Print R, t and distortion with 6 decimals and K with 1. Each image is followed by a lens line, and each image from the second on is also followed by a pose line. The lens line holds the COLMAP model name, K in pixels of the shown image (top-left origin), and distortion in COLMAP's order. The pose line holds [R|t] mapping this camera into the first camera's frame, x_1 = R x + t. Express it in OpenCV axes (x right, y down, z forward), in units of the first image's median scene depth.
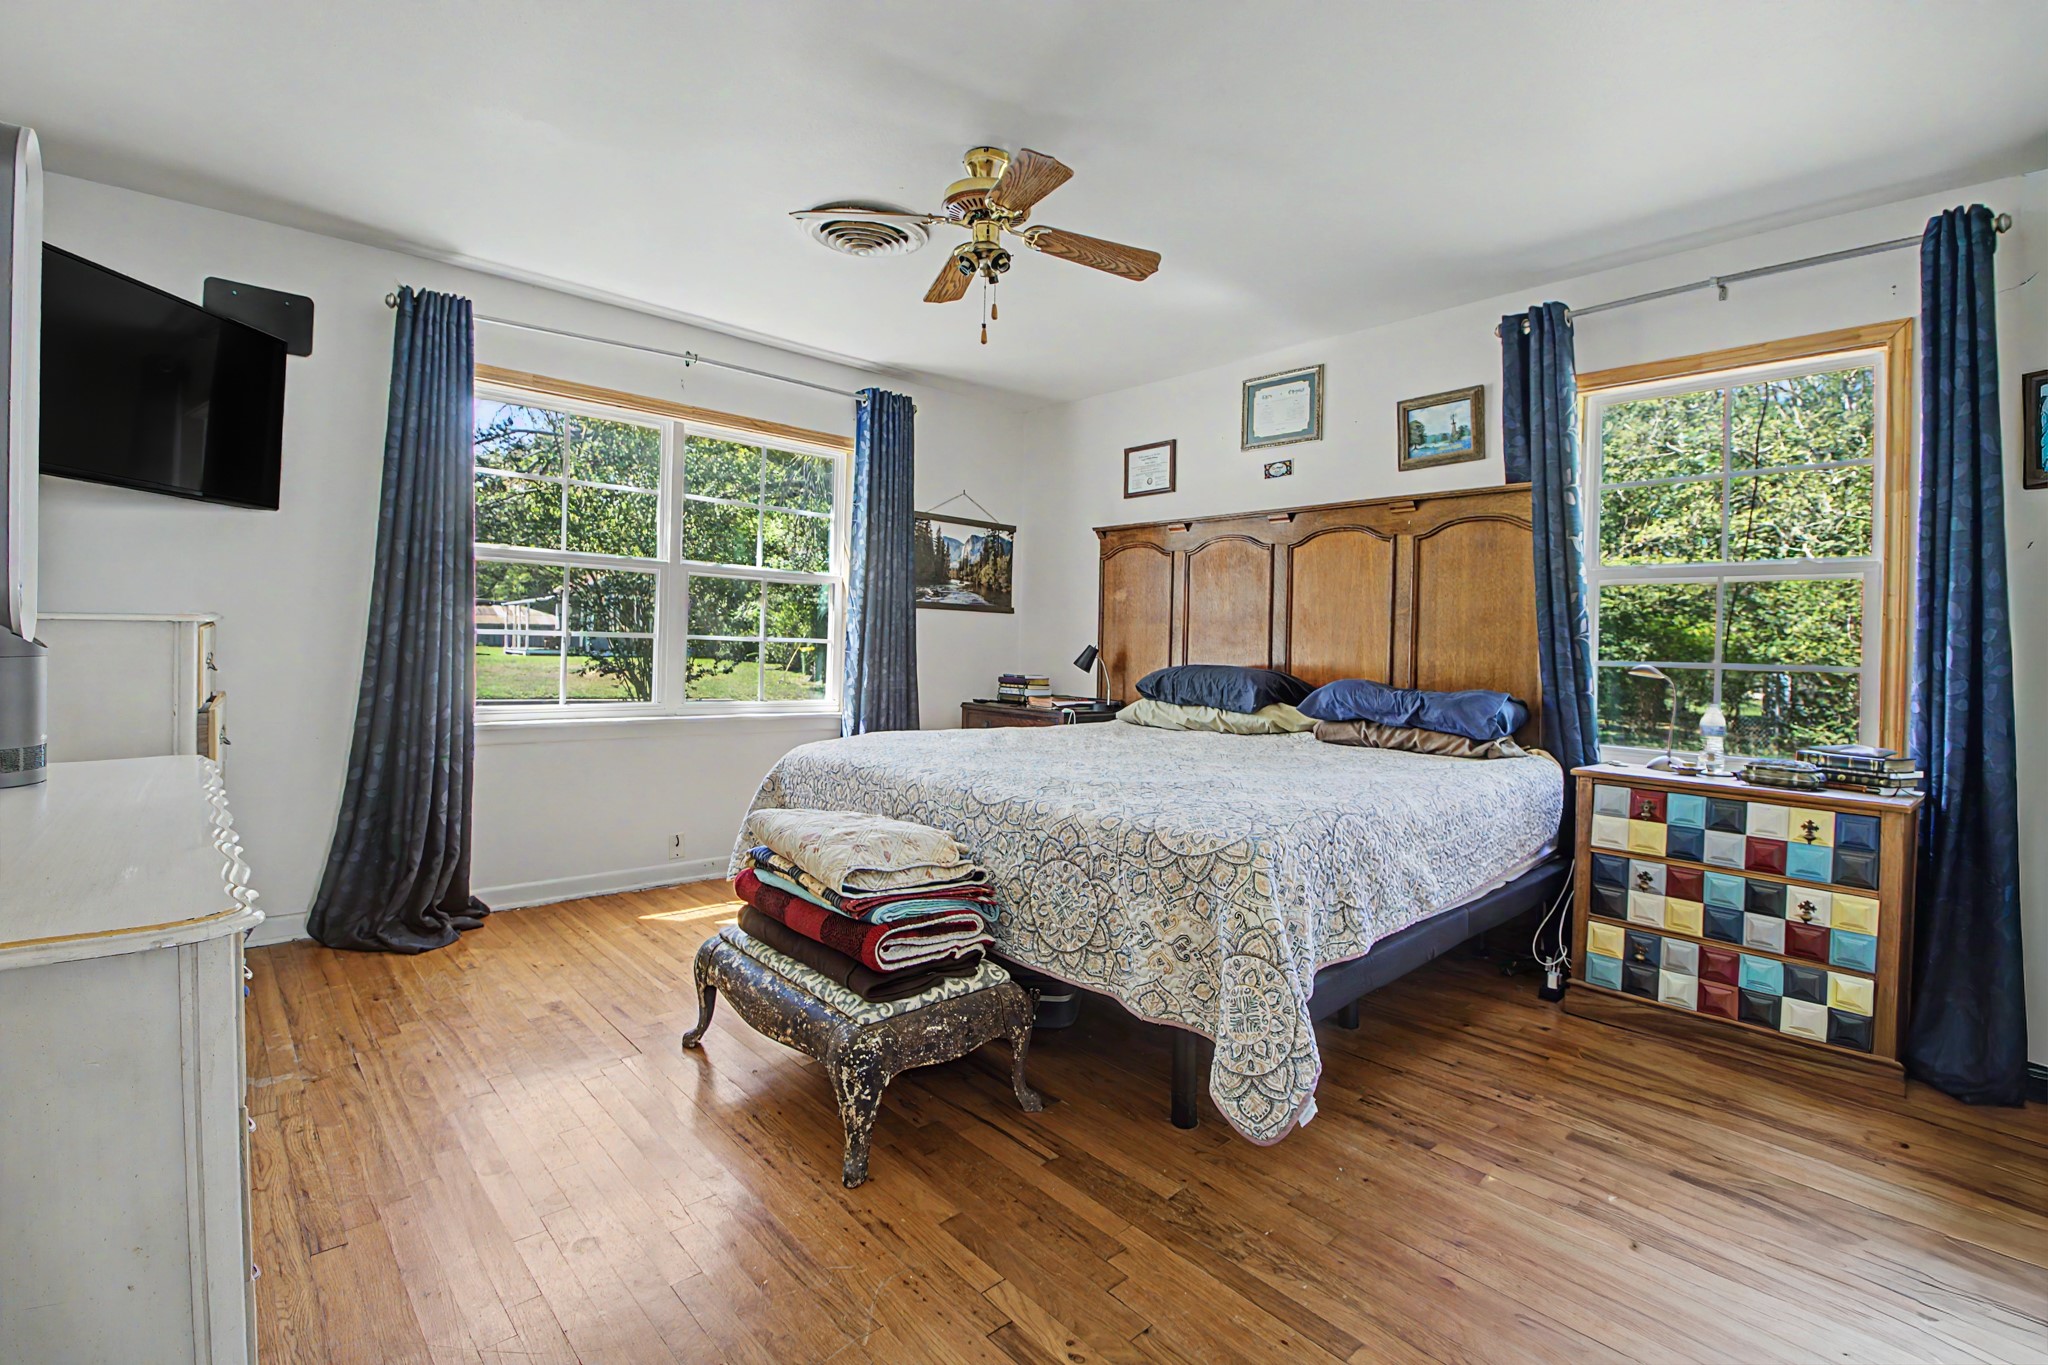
lens RADIAL K [[935.1, 0, 1022.7], [0, 935.1, 665.3], [0, 0, 1]] dist [-0.008215, -0.008381]
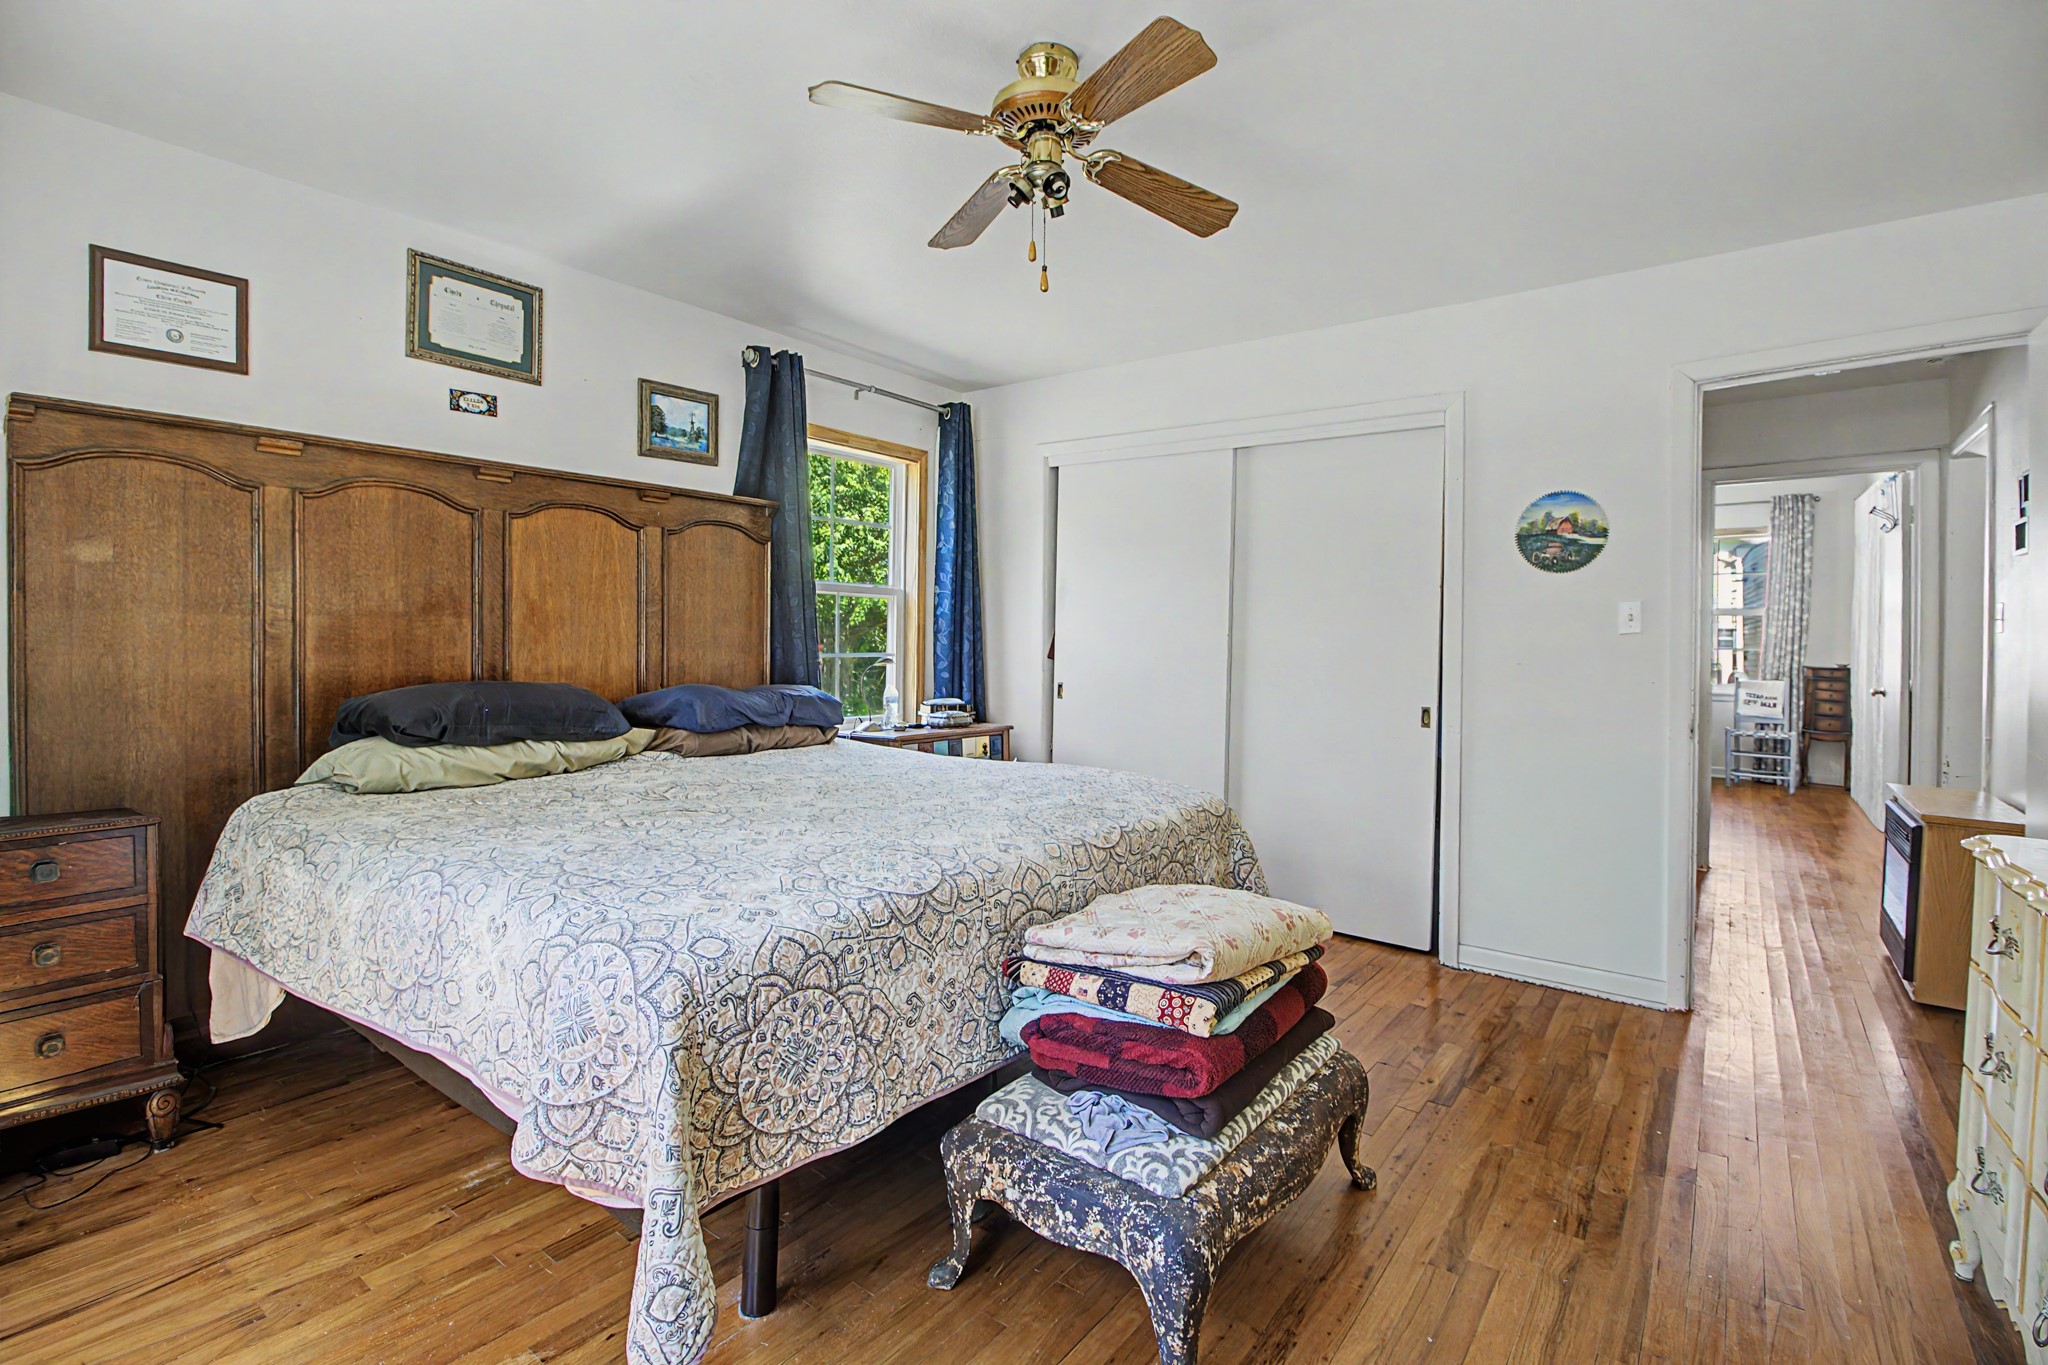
lens RADIAL K [[935.1, 0, 1020.1], [0, 935.1, 672.1], [0, 0, 1]] dist [-0.008215, -0.008381]
pose [[-0.181205, -0.059981, 0.981614, -0.581342], [0.010417, 0.997965, 0.062903, -0.049911], [-0.983390, 0.021624, -0.180212, 0.813229]]
